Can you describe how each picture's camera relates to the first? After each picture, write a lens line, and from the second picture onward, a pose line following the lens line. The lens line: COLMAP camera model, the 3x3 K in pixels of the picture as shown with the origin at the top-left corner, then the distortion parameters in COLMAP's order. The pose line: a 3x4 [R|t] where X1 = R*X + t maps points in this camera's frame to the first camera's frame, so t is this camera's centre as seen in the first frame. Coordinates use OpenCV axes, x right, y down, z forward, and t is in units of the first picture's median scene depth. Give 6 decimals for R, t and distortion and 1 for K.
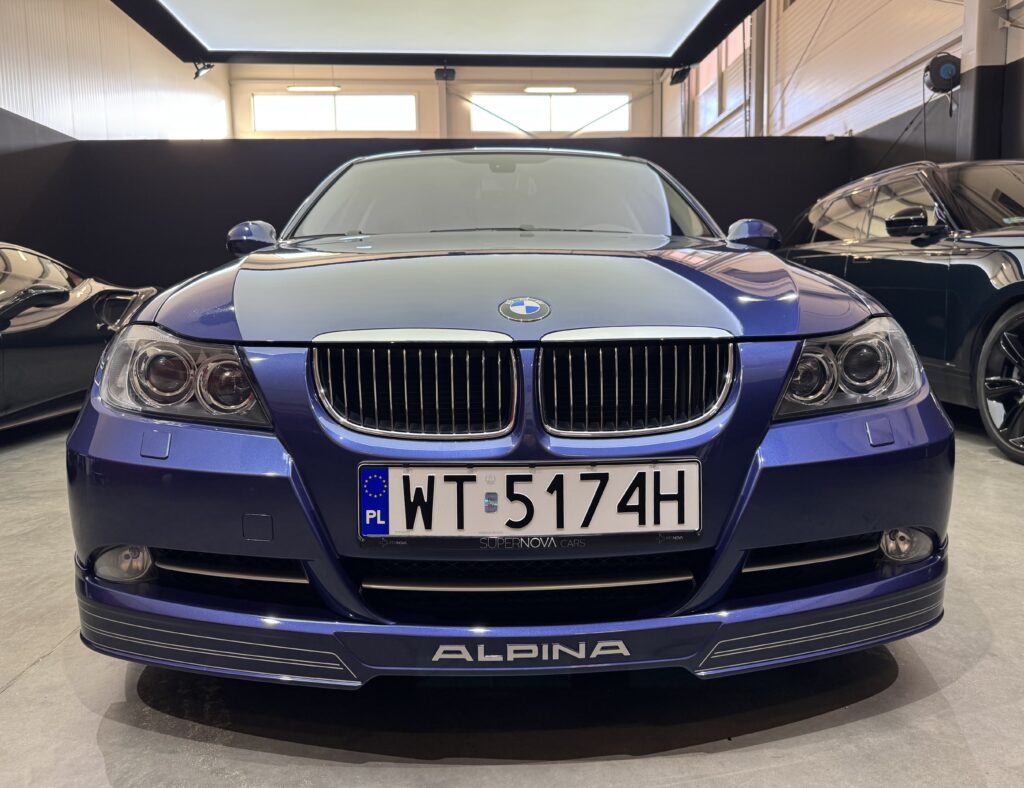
lens RADIAL K [[770.3, 0, 523.9], [0, 770.3, 392.1], [0, 0, 1]] dist [0.043462, -0.058229]
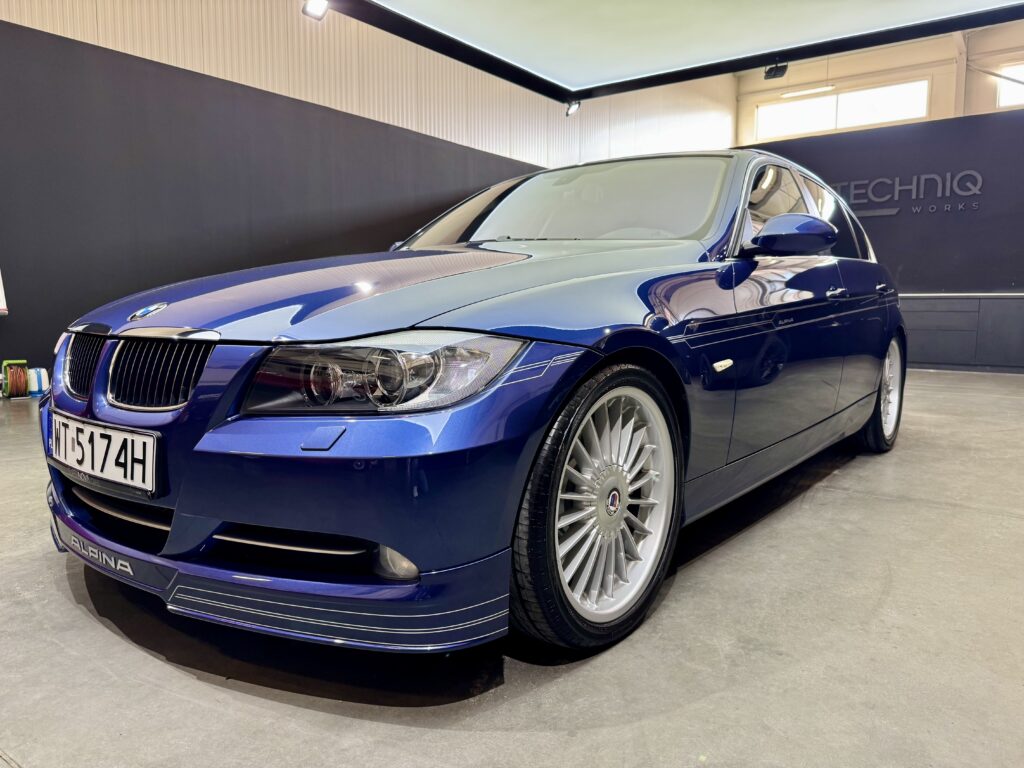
lens RADIAL K [[732.9, 0, 512.0], [0, 732.9, 384.0], [0, 0, 1]] dist [0.029391, -0.058082]
pose [[0.753628, 0.084642, -0.651829, 1.284806], [-0.085818, 0.995856, 0.030094, -0.073066], [0.651675, 0.033258, 0.757769, 0.415581]]
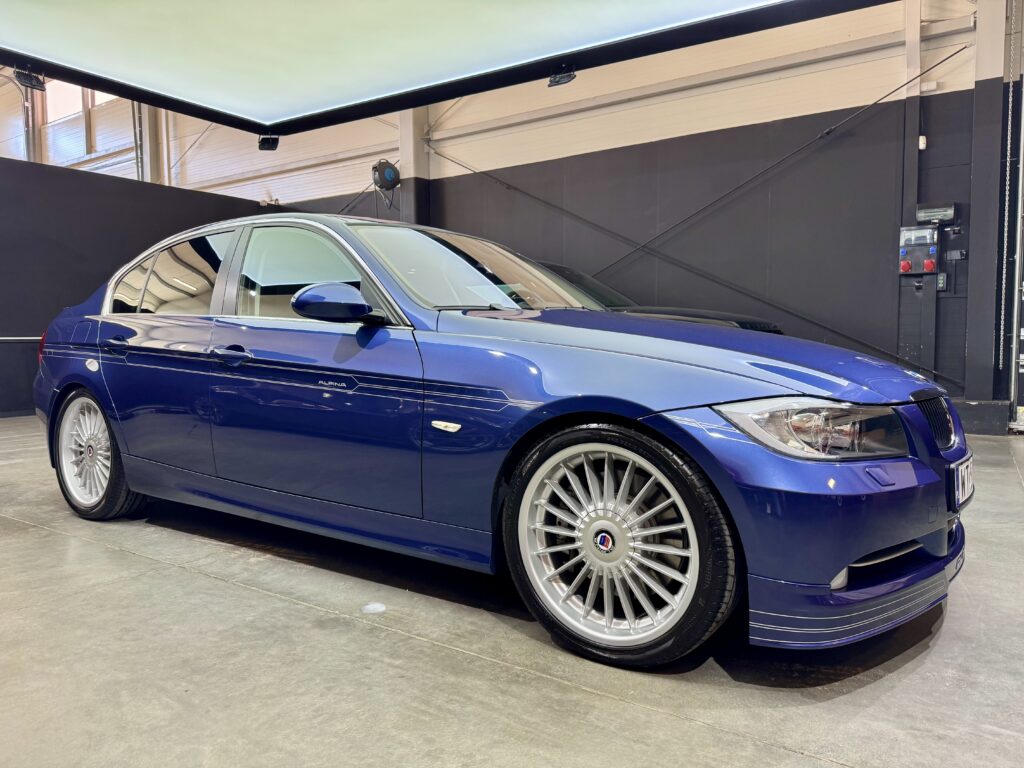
lens RADIAL K [[722.5, 0, 514.2], [0, 722.5, 382.7], [0, 0, 1]] dist [0.041722, -0.054544]
pose [[0.607445, -0.040451, 0.793332, -1.900484], [0.086716, 0.996111, -0.015607, -0.145043], [-0.789615, 0.078275, 0.608590, 0.664330]]
